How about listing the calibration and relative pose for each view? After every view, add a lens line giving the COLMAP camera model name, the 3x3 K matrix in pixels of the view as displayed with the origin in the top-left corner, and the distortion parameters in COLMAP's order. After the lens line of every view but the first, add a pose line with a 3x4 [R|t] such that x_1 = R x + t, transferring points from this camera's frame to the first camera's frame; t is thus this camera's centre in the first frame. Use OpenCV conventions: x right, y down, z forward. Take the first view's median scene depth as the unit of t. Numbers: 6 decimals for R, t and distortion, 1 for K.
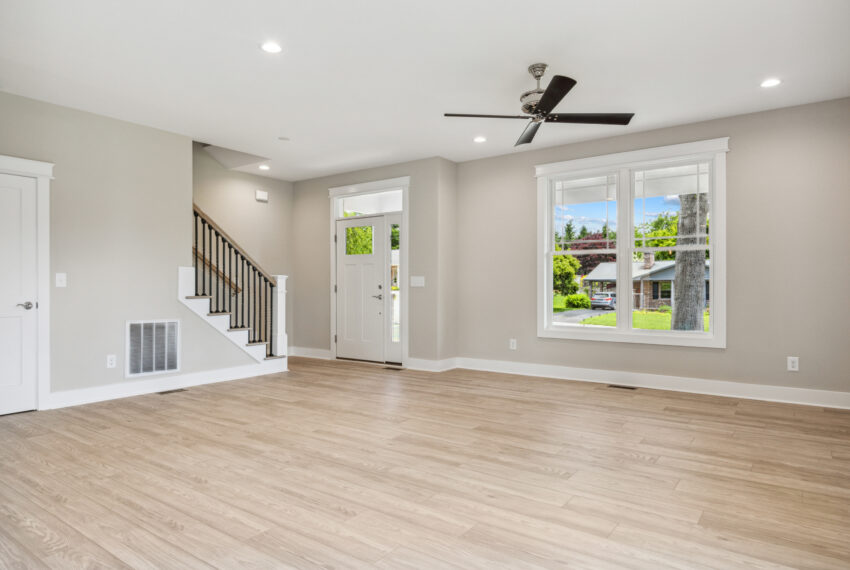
lens RADIAL K [[524.4, 0, 416.8], [0, 524.4, 285.4], [0, 0, 1]] dist [-0.001675, -0.000060]
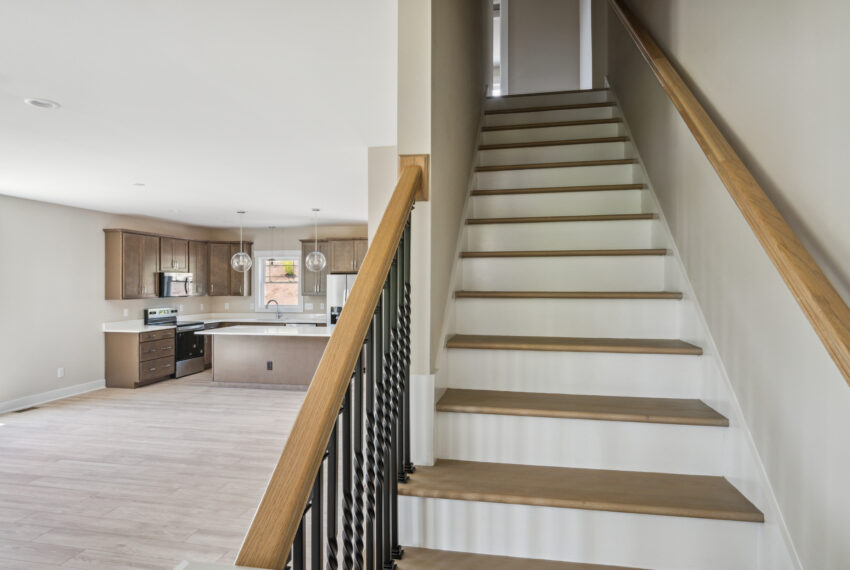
lens RADIAL K [[514.8, 0, 422.4], [0, 514.8, 282.9], [0, 0, 1]] dist [-0.016036, 0.000592]
pose [[-0.901739, 0.001018, -0.432279, -0.531054], [0.002898, 0.999989, -0.003691, -0.155382], [0.432271, -0.004581, -0.901732, 2.259434]]
